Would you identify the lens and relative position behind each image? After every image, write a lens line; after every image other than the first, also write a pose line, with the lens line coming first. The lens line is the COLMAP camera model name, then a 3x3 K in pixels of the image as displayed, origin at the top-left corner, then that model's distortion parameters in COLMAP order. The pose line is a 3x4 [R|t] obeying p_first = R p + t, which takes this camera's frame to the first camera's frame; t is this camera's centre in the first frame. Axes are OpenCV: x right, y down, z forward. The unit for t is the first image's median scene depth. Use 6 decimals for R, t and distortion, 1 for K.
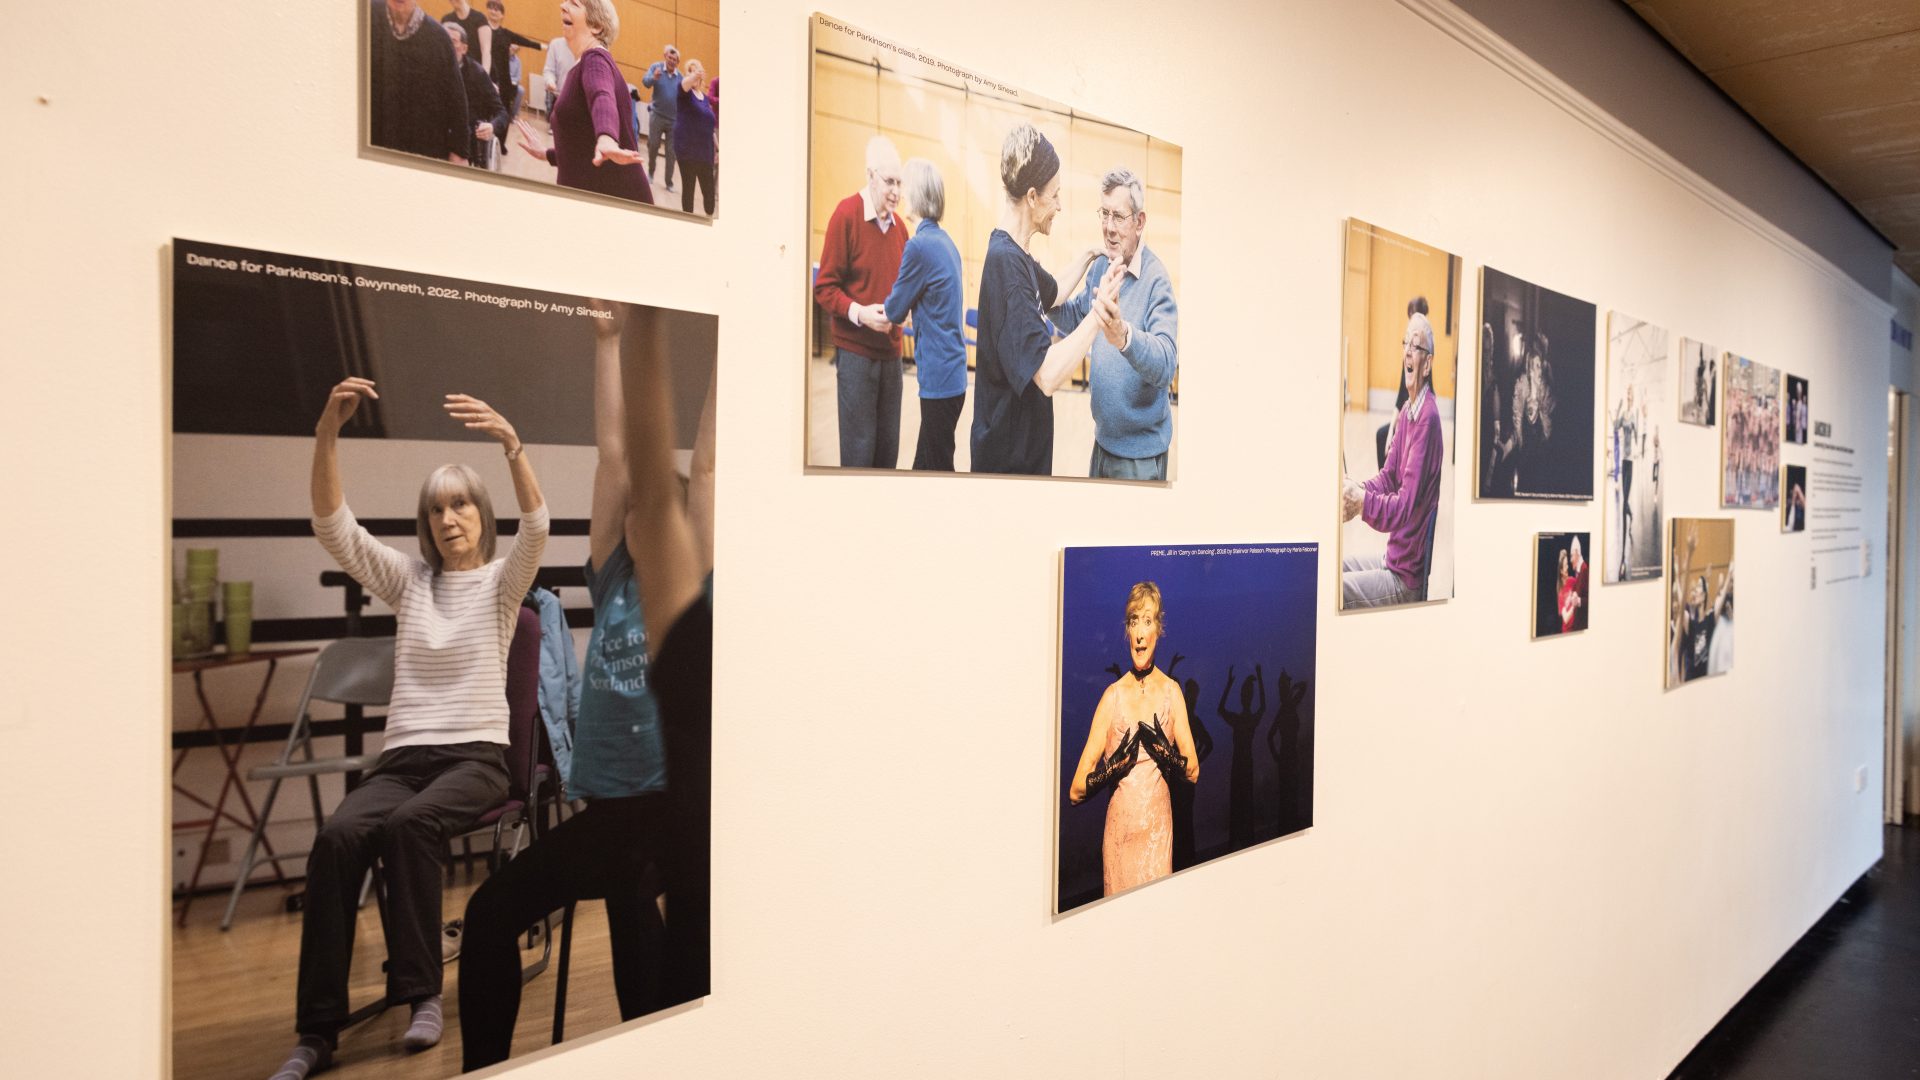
lens RADIAL K [[1297.7, 0, 965.0], [0, 1297.7, 533.3], [0, 0, 1]] dist [0.000976, 0.009255]
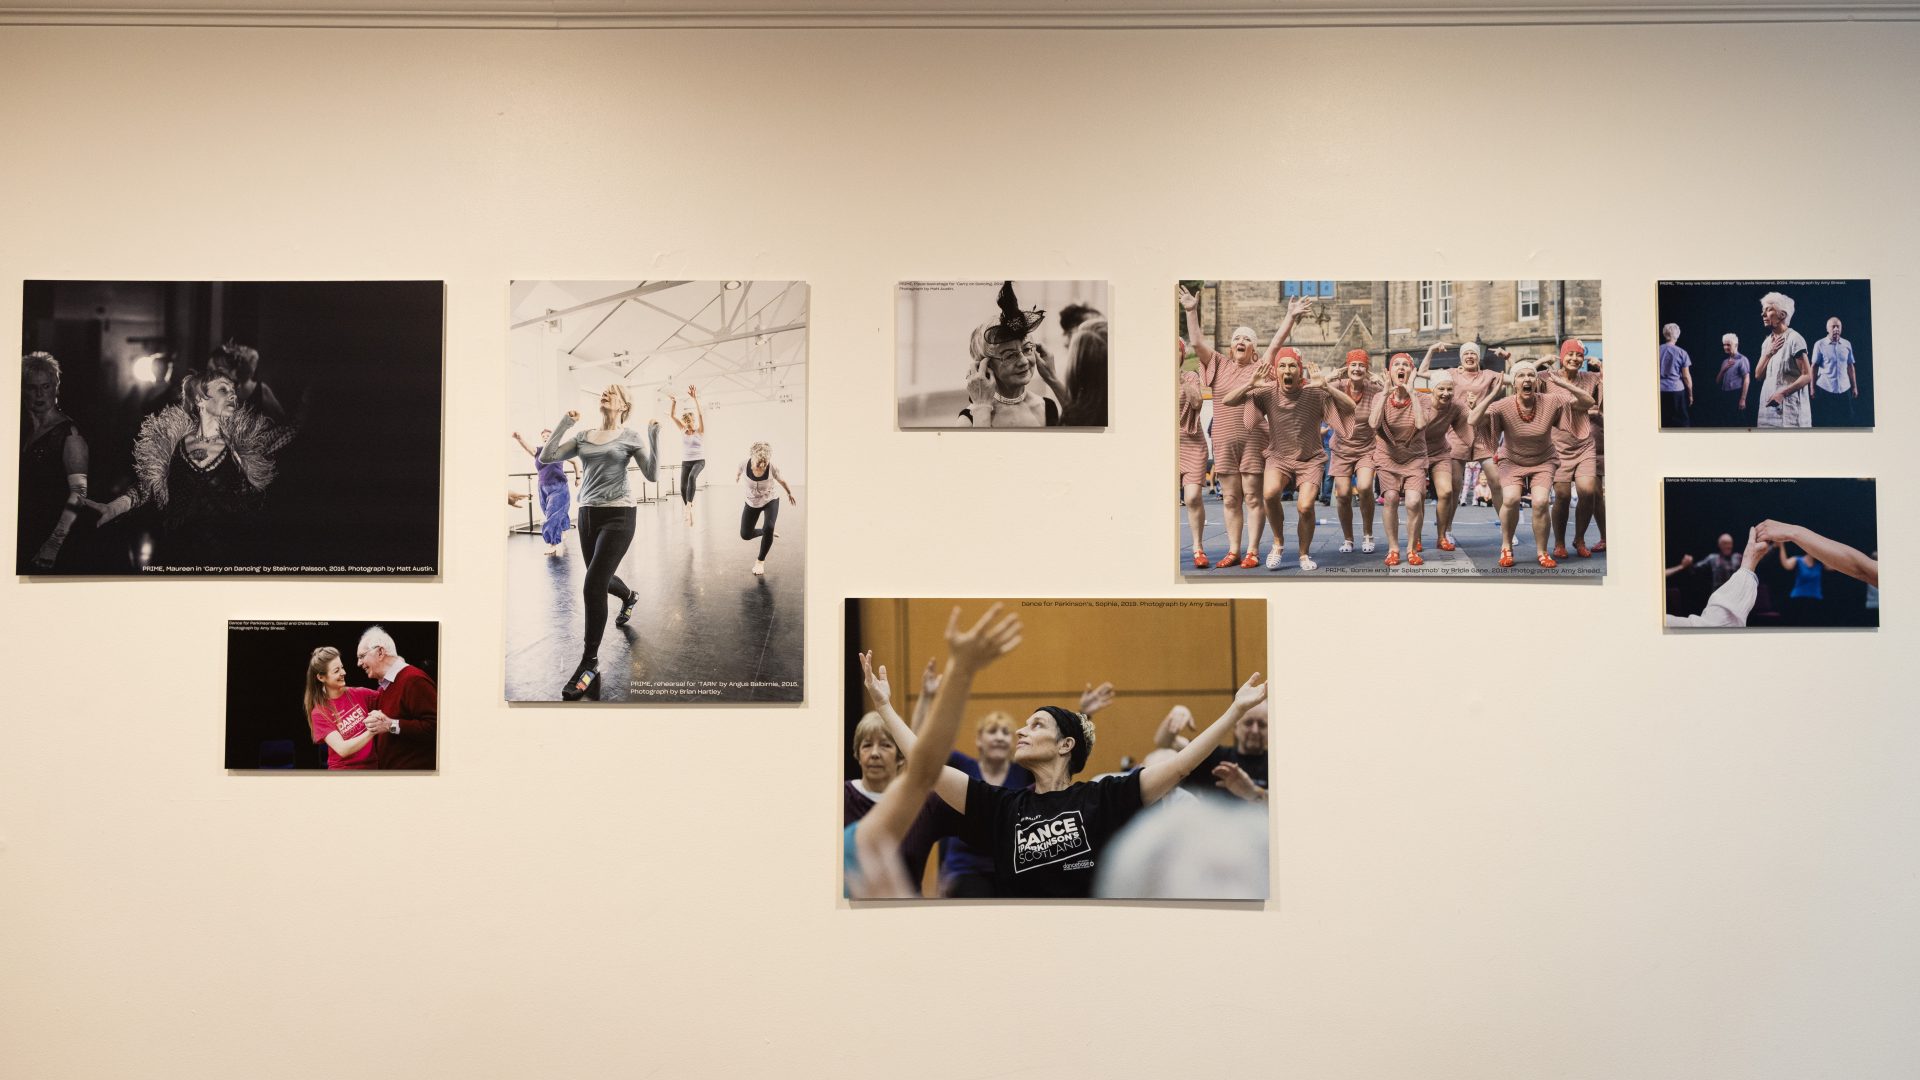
lens RADIAL K [[1297.7, 0, 1022.0], [0, 1297.7, 575.7], [0, 0, 1]] dist [0.000976, 0.009255]
pose [[0.687825, -0.034215, -0.725069, 3.078844], [-0.006665, 0.998549, -0.053443, 0.024143], [0.725846, 0.041592, 0.686599, 2.010446]]
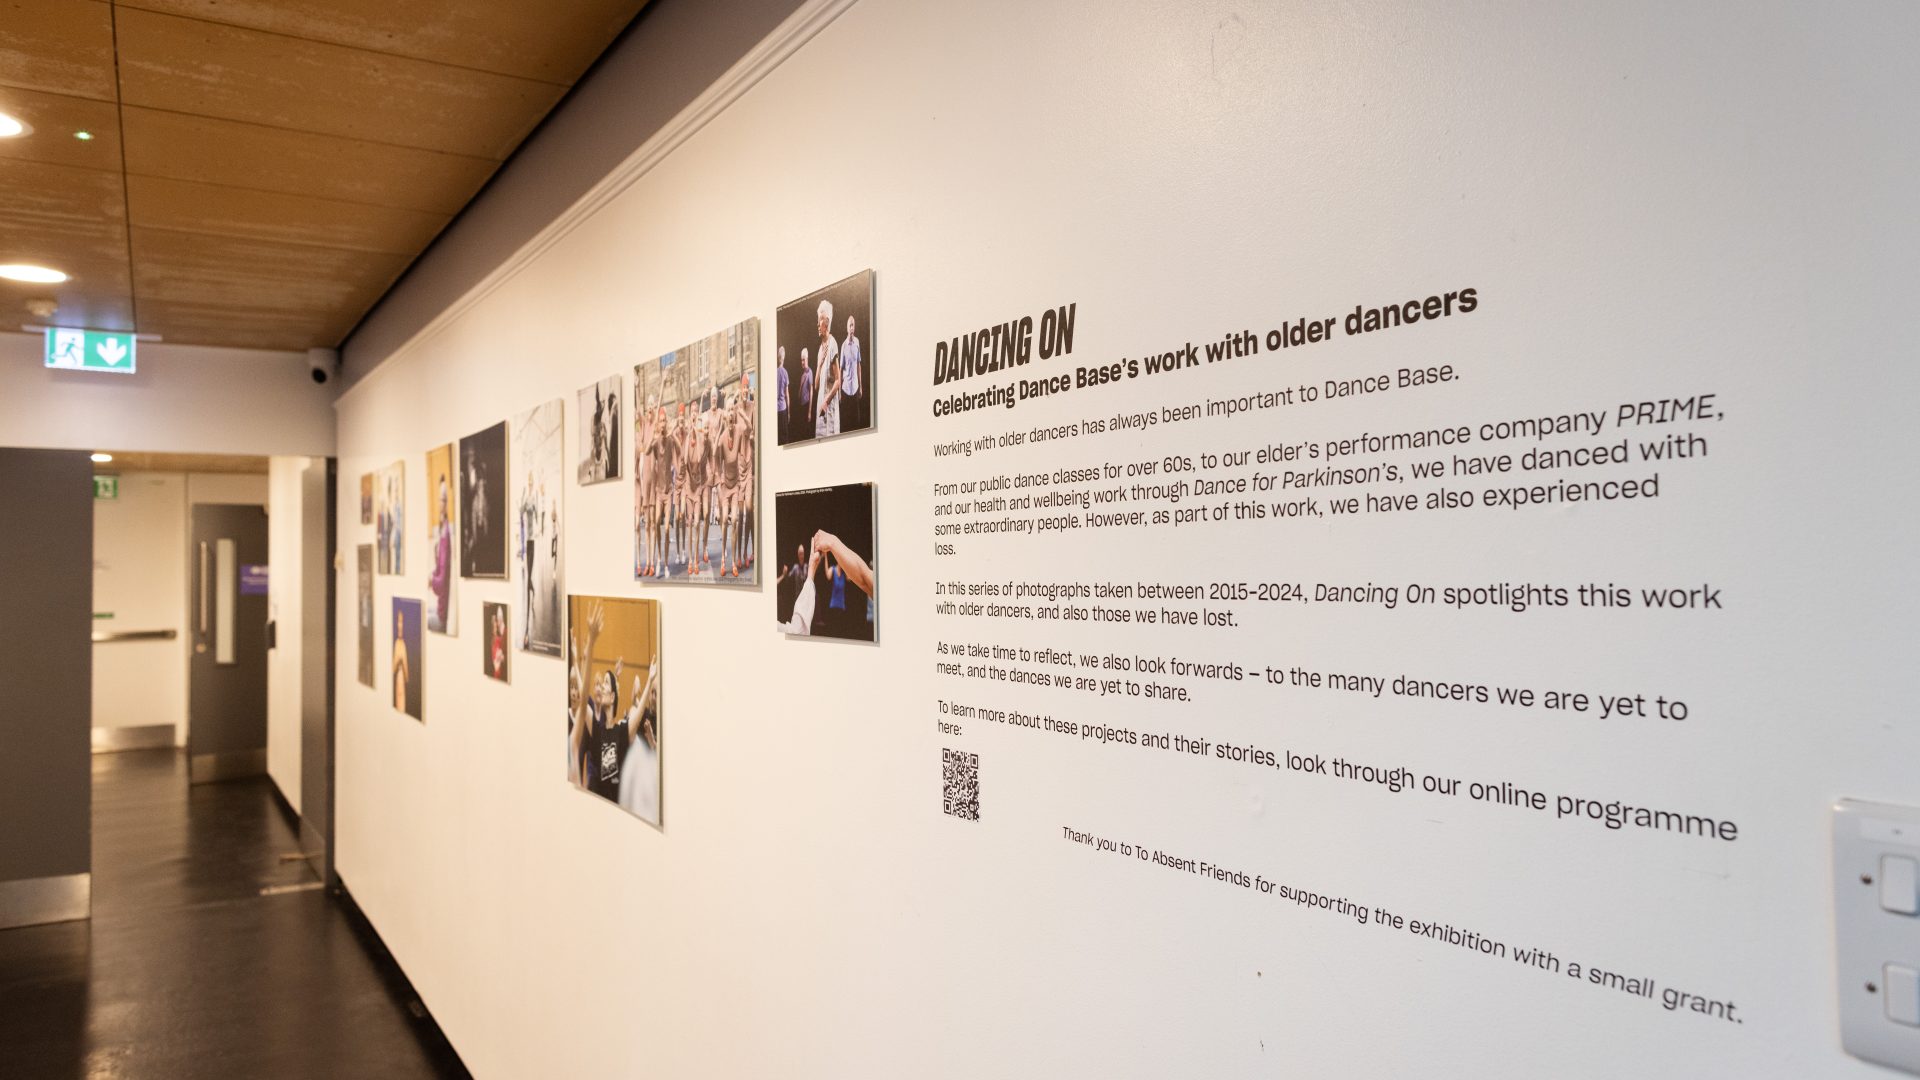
lens RADIAL K [[1297.7, 0, 965.0], [0, 1297.7, 535.6], [0, 0, 1]] dist [0.000976, 0.009255]
pose [[-0.239559, -0.027108, -0.970503, 4.153091], [-0.009082, 0.999629, -0.025680, -0.098966], [0.970839, 0.002662, -0.239716, 4.530113]]
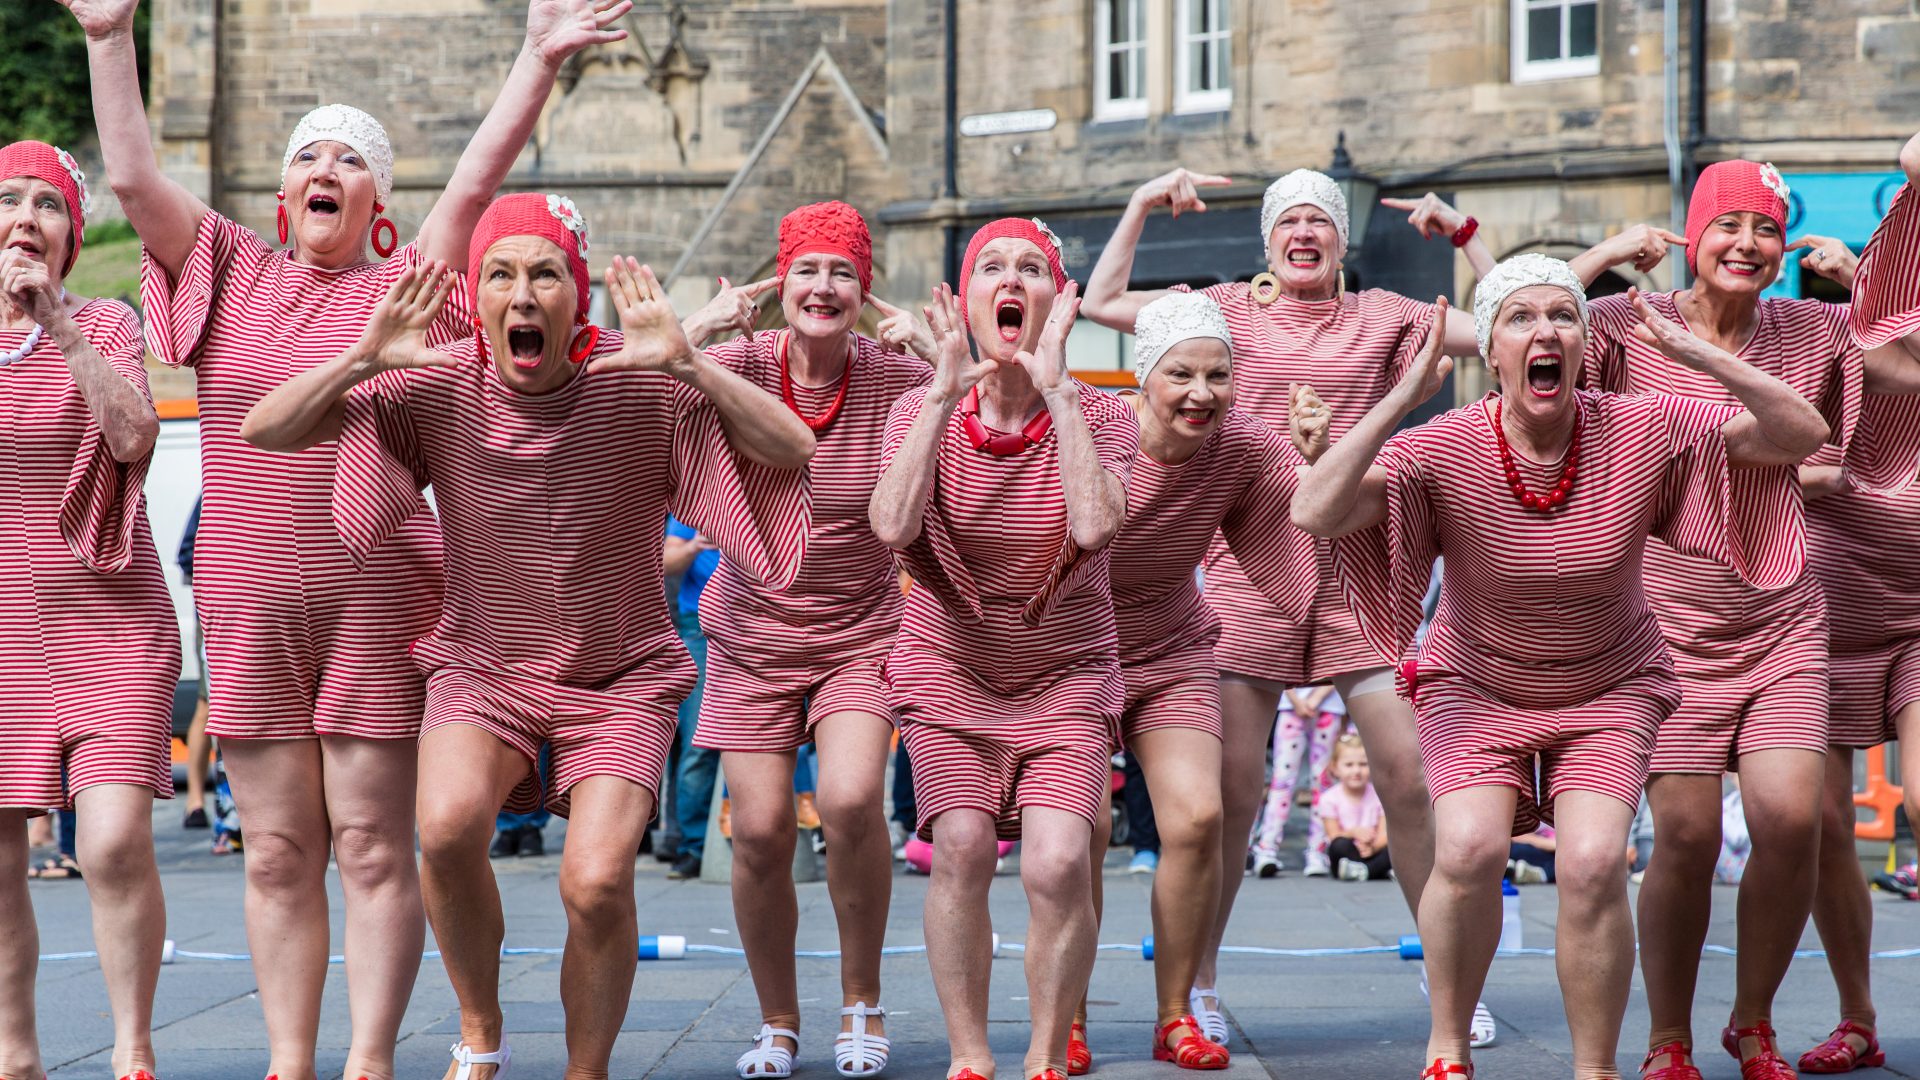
lens RADIAL K [[1297.7, 0, 958.1], [0, 1297.7, 537.5], [0, 0, 1]] dist [0.000976, 0.009255]
pose [[0.699371, 0.002350, -0.714755, 2.450659], [-0.003392, 0.999994, -0.000031, -0.272964], [0.714751, 0.002446, 0.699375, 3.276529]]
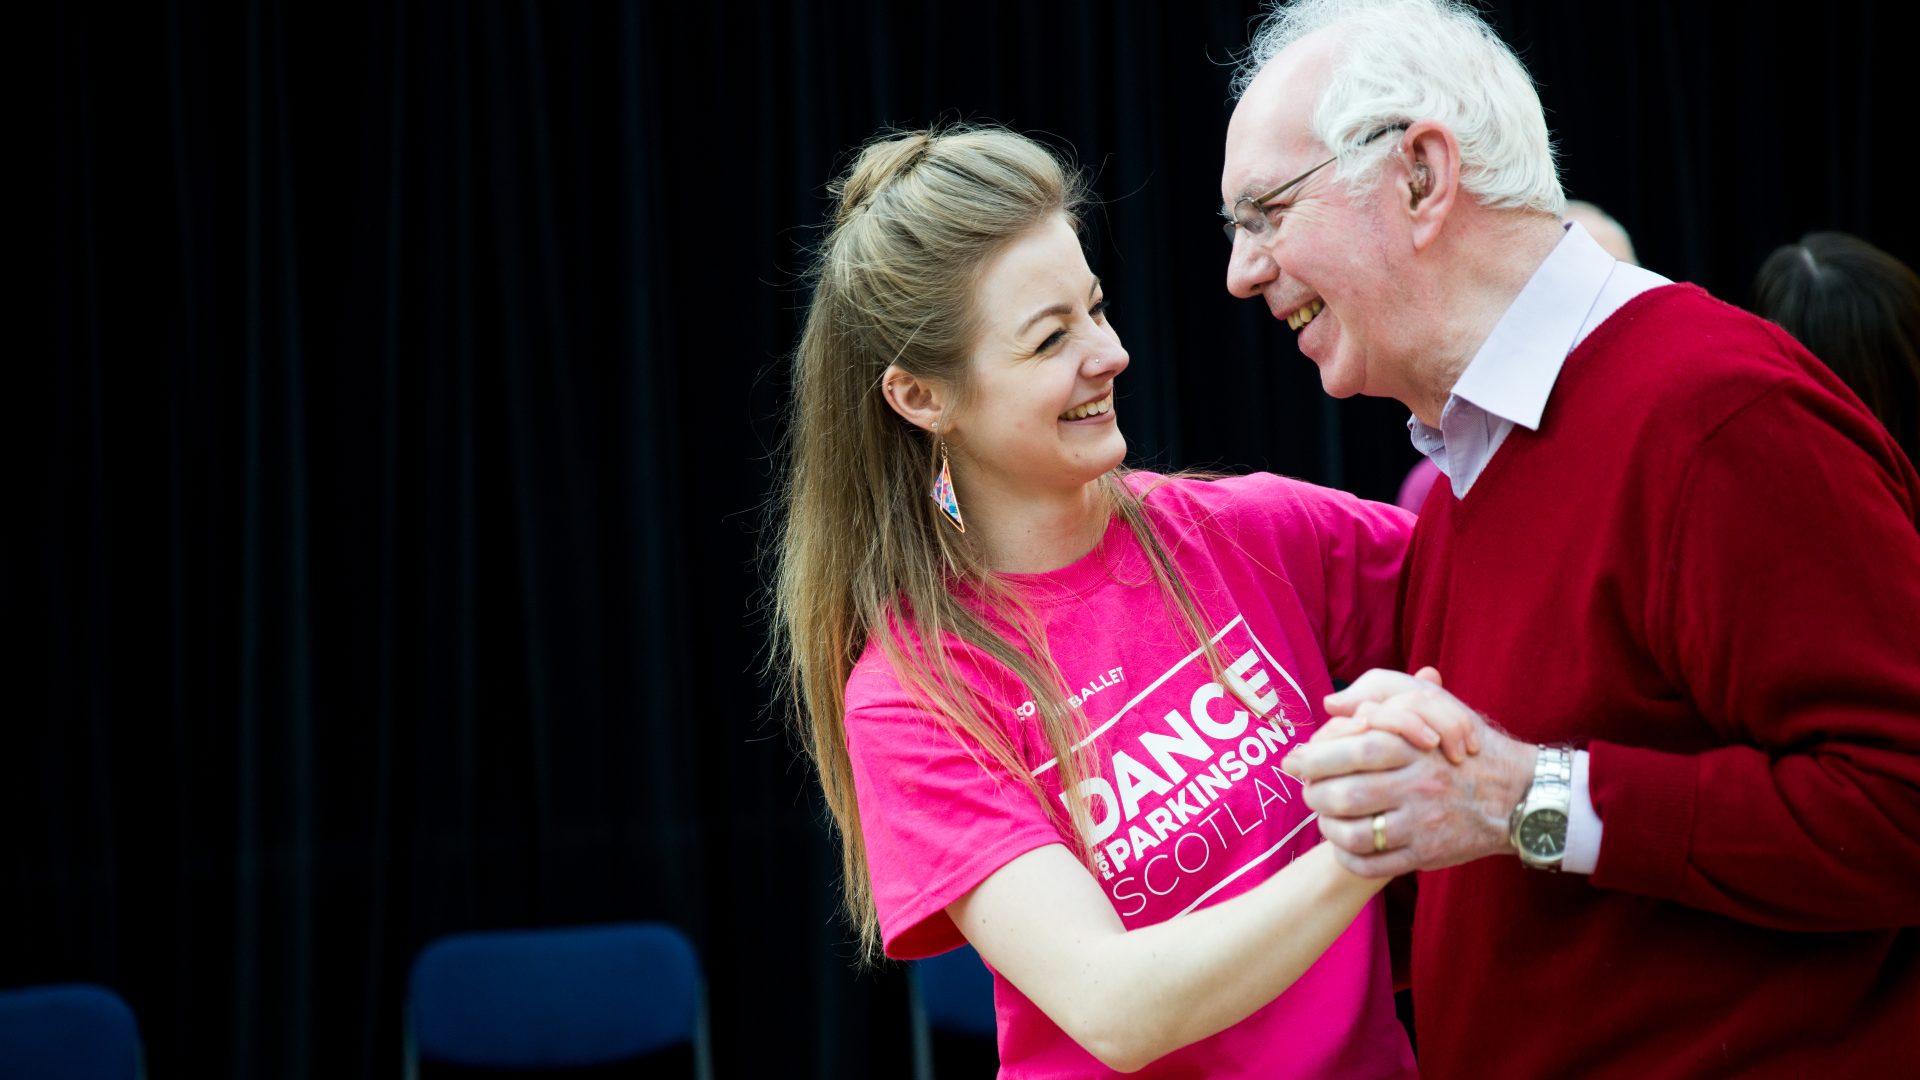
lens RADIAL K [[1297.7, 0, 959.5], [0, 1297.7, 540.8], [0, 0, 1]] dist [0.000976, 0.009255]
pose [[0.674603, -0.006422, -0.738153, 1.318857], [-0.002999, 0.999930, -0.011440, 0.099218], [0.738175, 0.009931, 0.674537, 2.397336]]
